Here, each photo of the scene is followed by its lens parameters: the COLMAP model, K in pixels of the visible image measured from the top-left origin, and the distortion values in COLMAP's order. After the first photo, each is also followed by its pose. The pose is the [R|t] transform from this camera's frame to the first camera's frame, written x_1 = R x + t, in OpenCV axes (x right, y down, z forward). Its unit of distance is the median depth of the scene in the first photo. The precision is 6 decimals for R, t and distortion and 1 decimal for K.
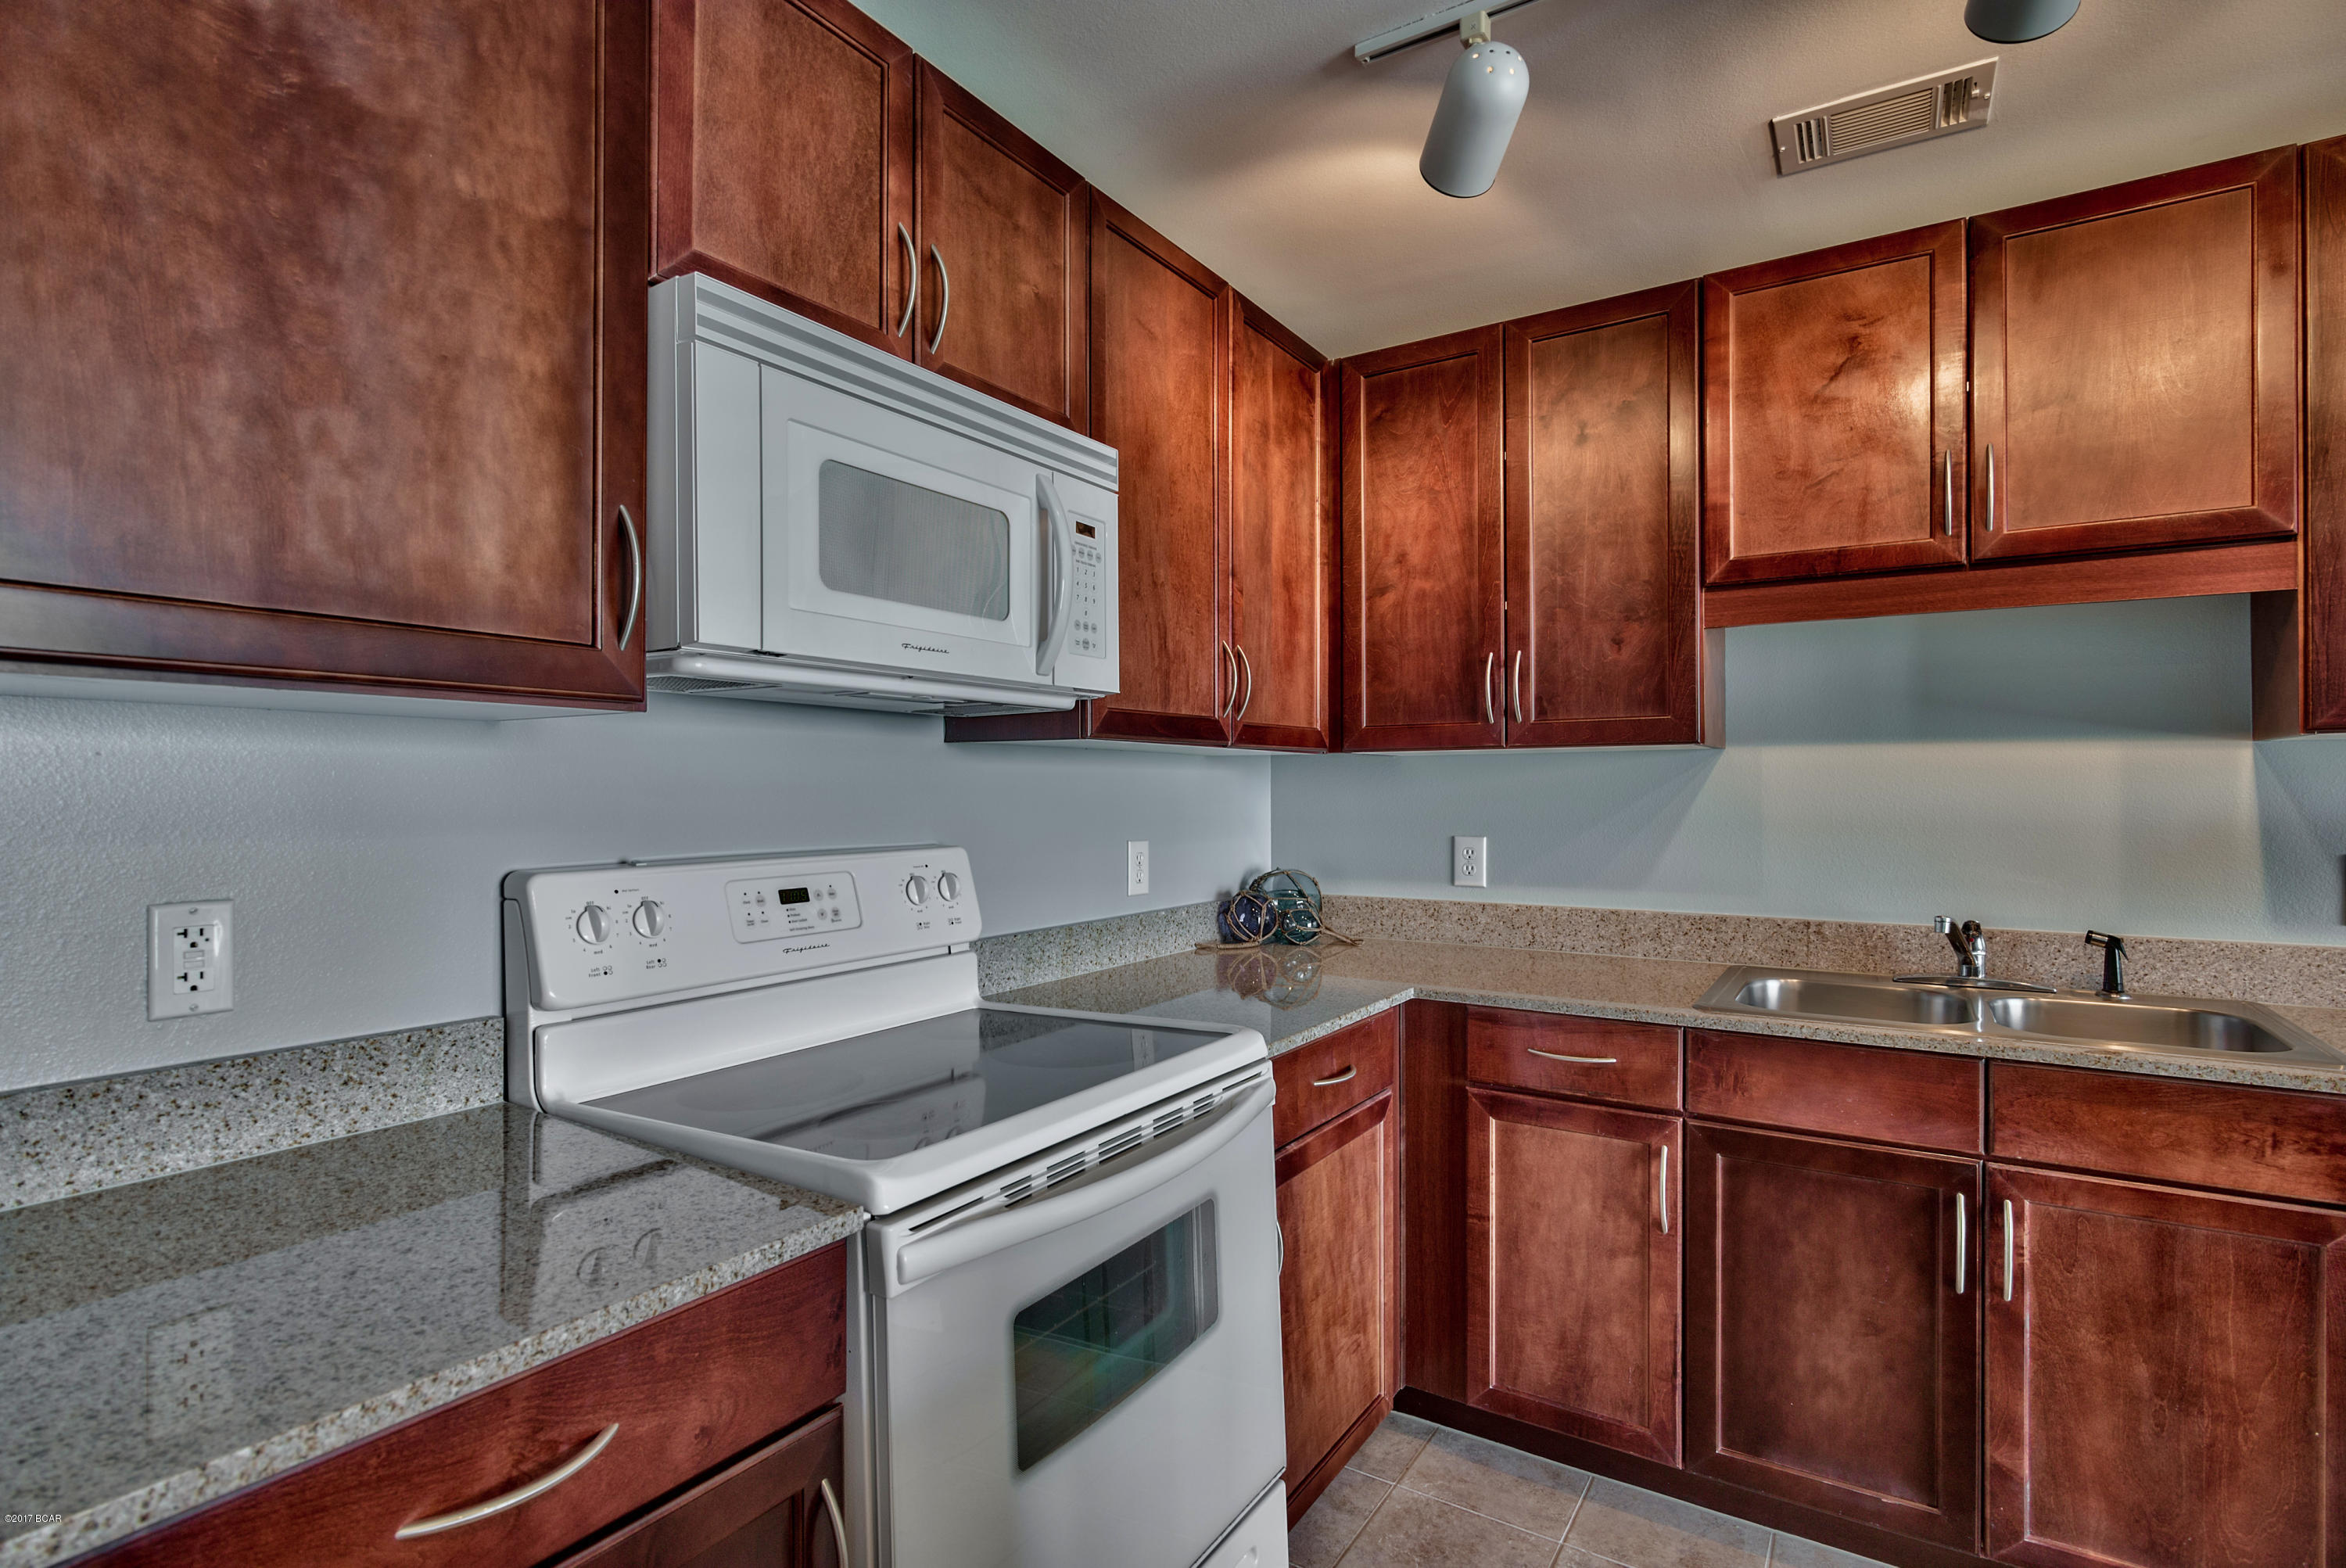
lens RADIAL K [[1191.8, 0, 1174.8], [0, 1191.8, 800.8], [0, 0, 1]] dist [-0.000972, -0.000330]
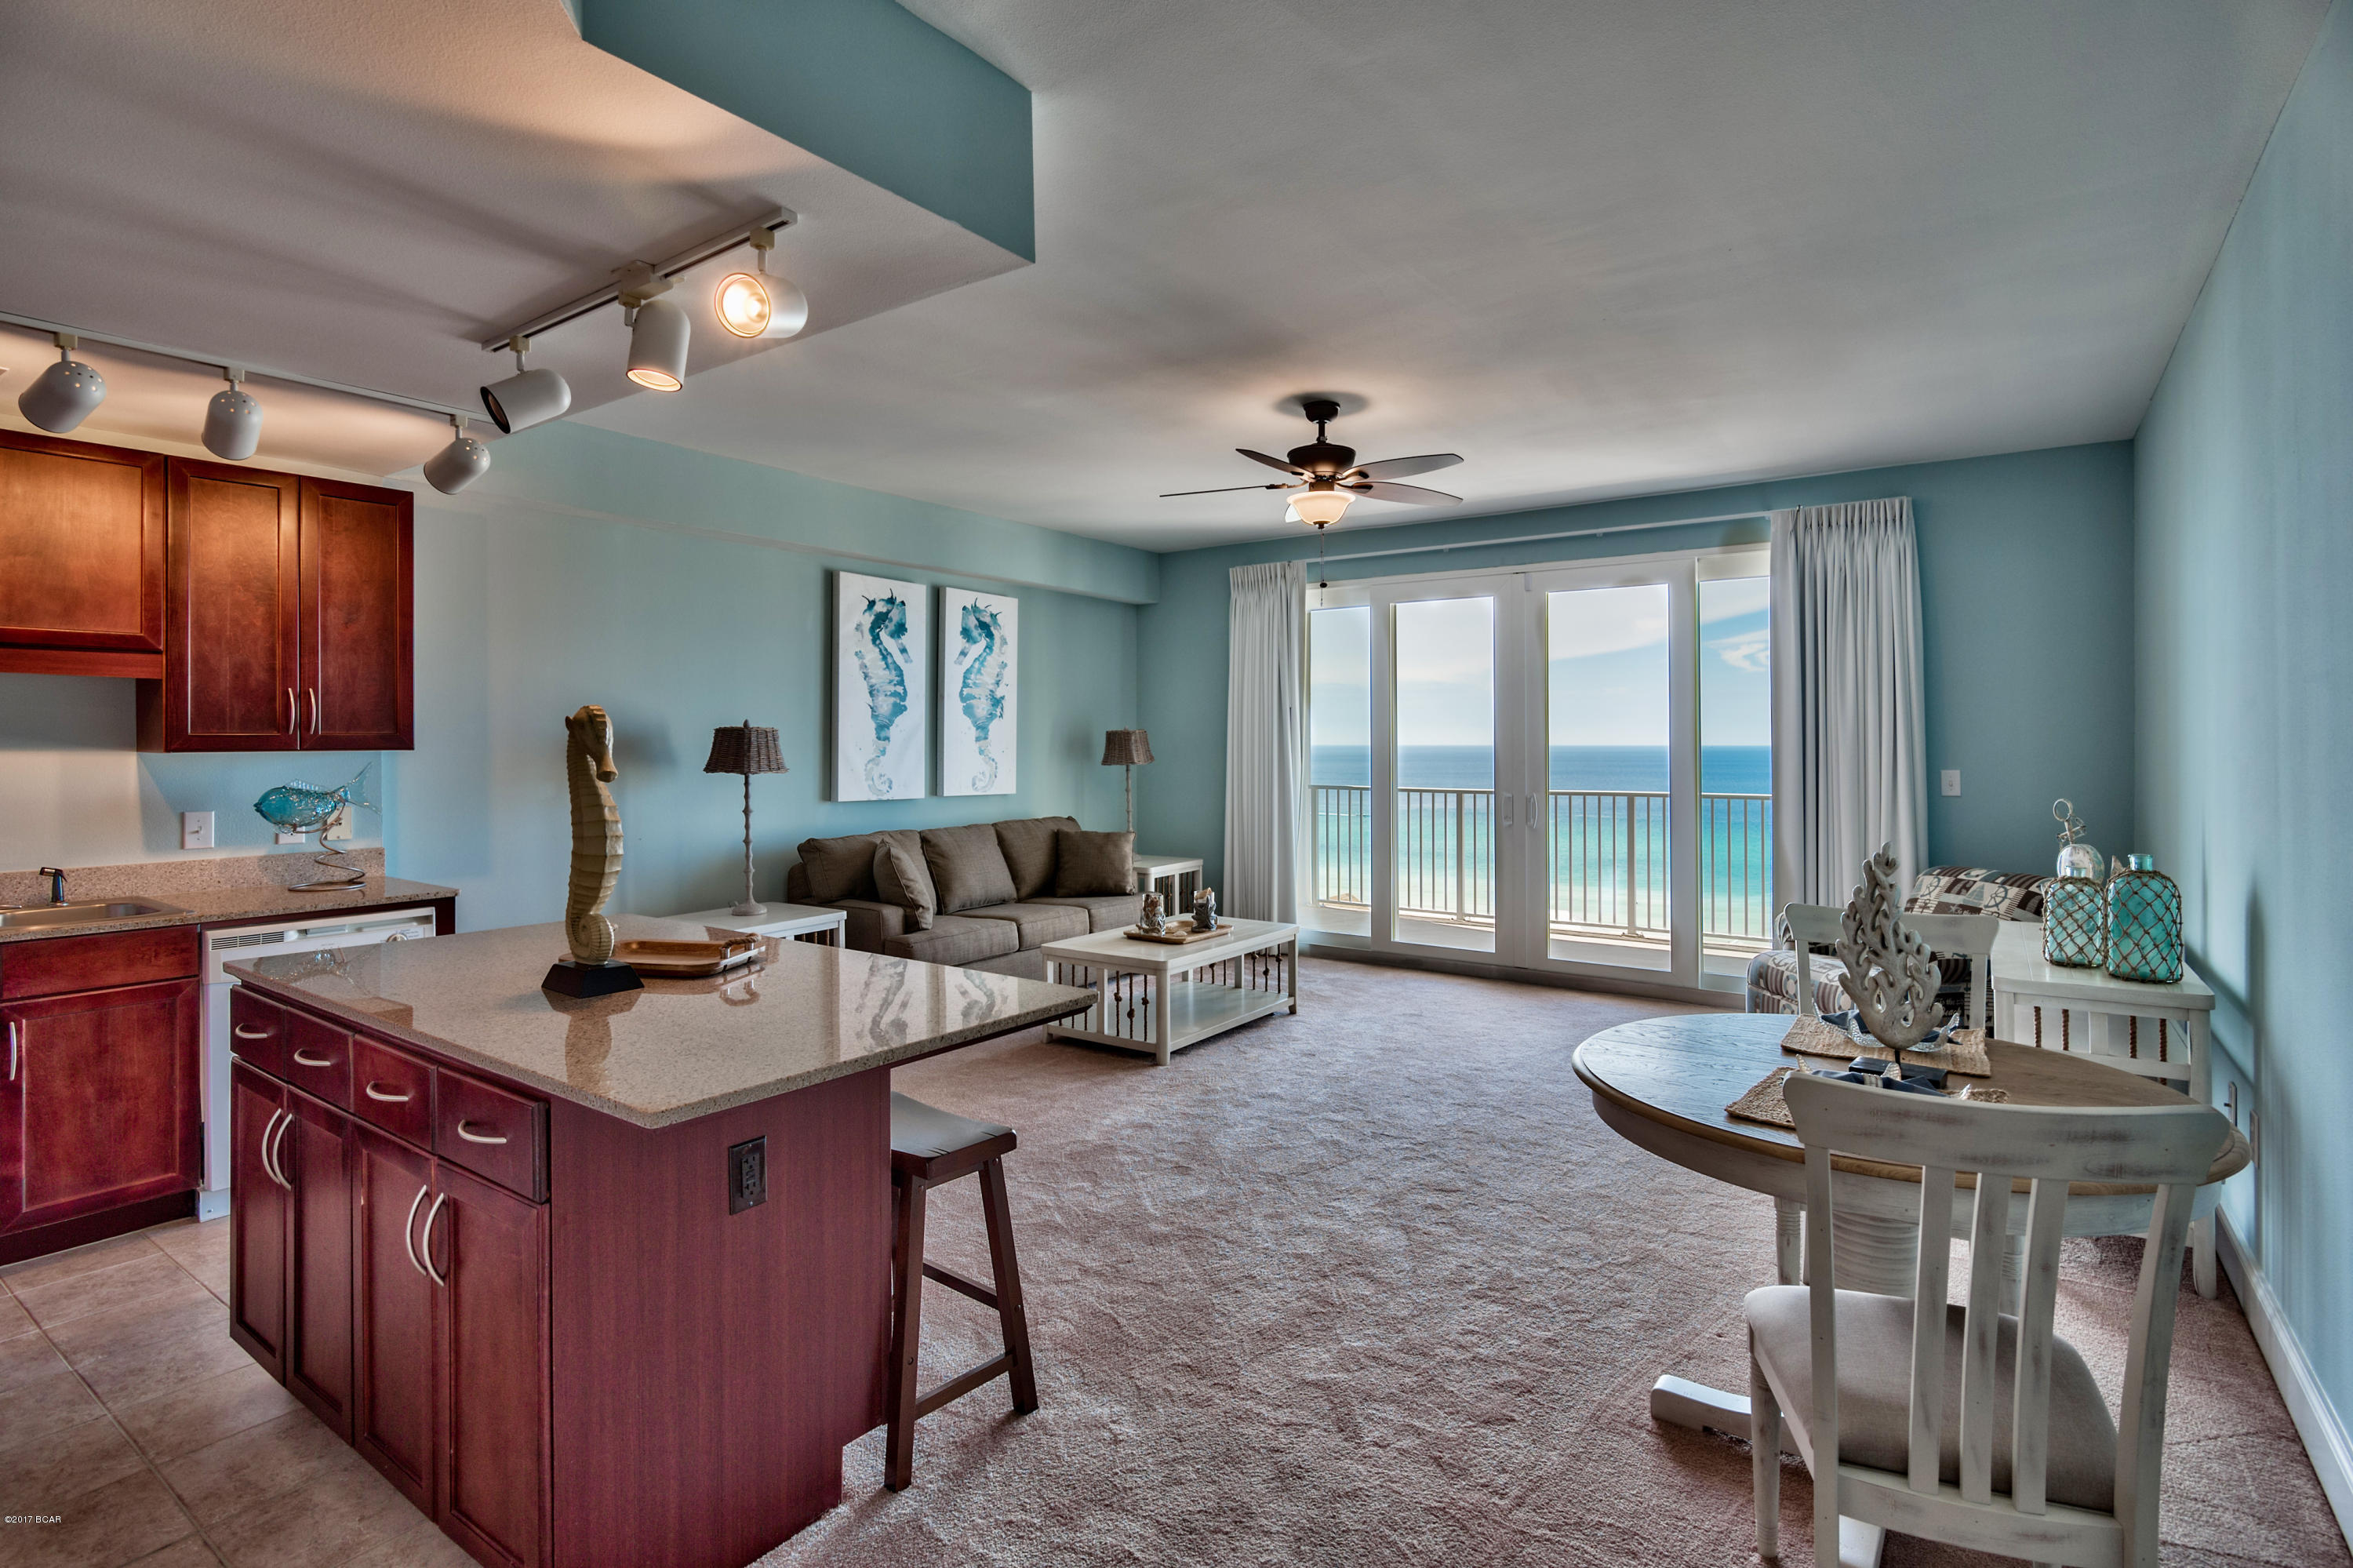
lens RADIAL K [[1195.4, 0, 1126.4], [0, 1195.4, 714.6], [0, 0, 1]] dist [-0.000972, -0.000330]
pose [[0.109629, 0.019951, 0.993772, -0.838300], [0.013750, 0.999672, -0.021586, -0.054082], [-0.993877, 0.016031, 0.109319, -0.793088]]
